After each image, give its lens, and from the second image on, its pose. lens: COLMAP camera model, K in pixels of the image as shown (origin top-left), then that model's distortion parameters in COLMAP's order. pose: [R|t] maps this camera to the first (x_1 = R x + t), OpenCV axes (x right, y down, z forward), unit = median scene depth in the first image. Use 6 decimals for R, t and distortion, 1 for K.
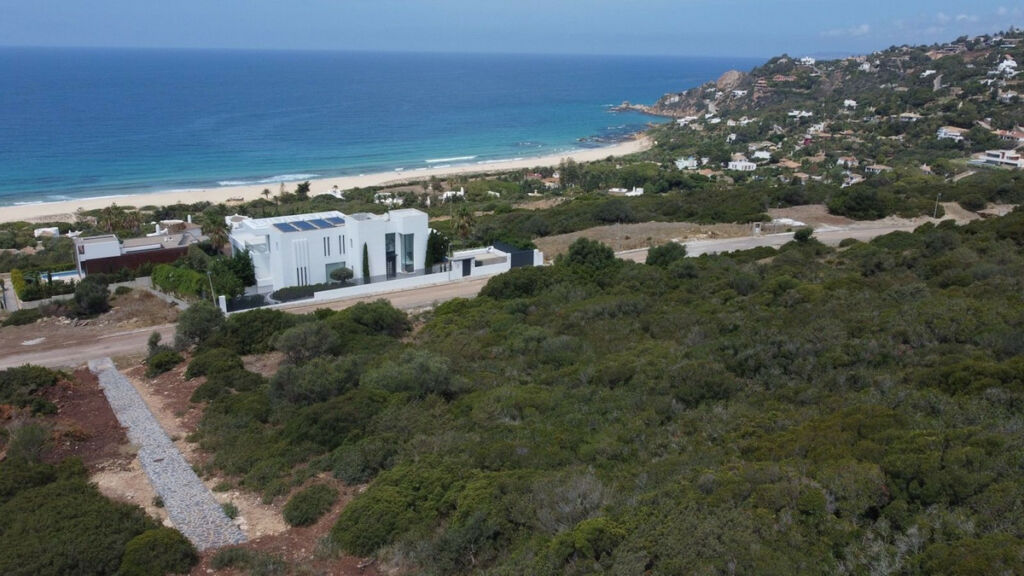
lens RADIAL K [[780.8, 0, 509.1], [0, 780.8, 288.5], [0, 0, 1]] dist [-0.011064, 0.005234]
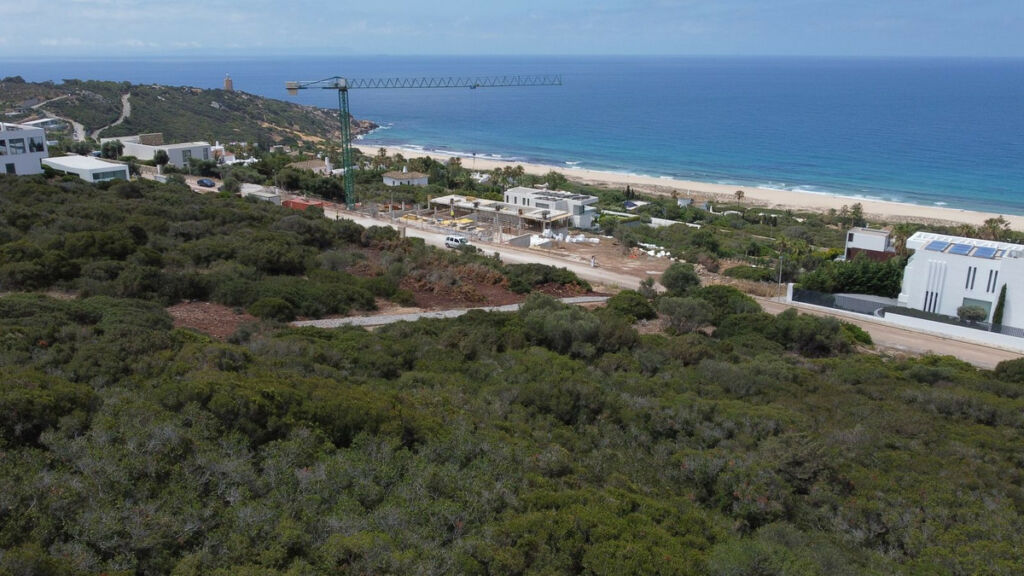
lens RADIAL K [[780.8, 0, 509.1], [0, 780.8, 288.5], [0, 0, 1]] dist [-0.011064, 0.005234]
pose [[0.307851, 0.261416, -0.914817, 0.379932], [-0.275263, 0.944865, 0.177371, -0.052681], [0.910746, 0.197211, 0.362836, 0.219283]]
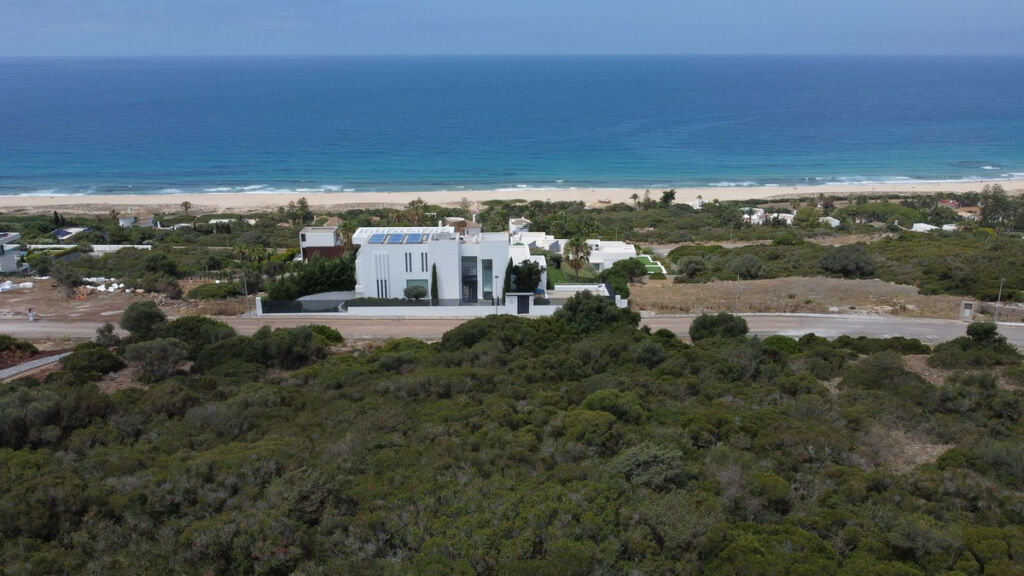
lens RADIAL K [[780.8, 0, 509.1], [0, 780.8, 288.5], [0, 0, 1]] dist [-0.011064, 0.005234]
pose [[0.841548, 0.140071, -0.521706, 0.379208], [-0.142699, 0.989133, 0.035386, -0.071333], [0.520993, 0.044668, 0.852391, 0.213952]]
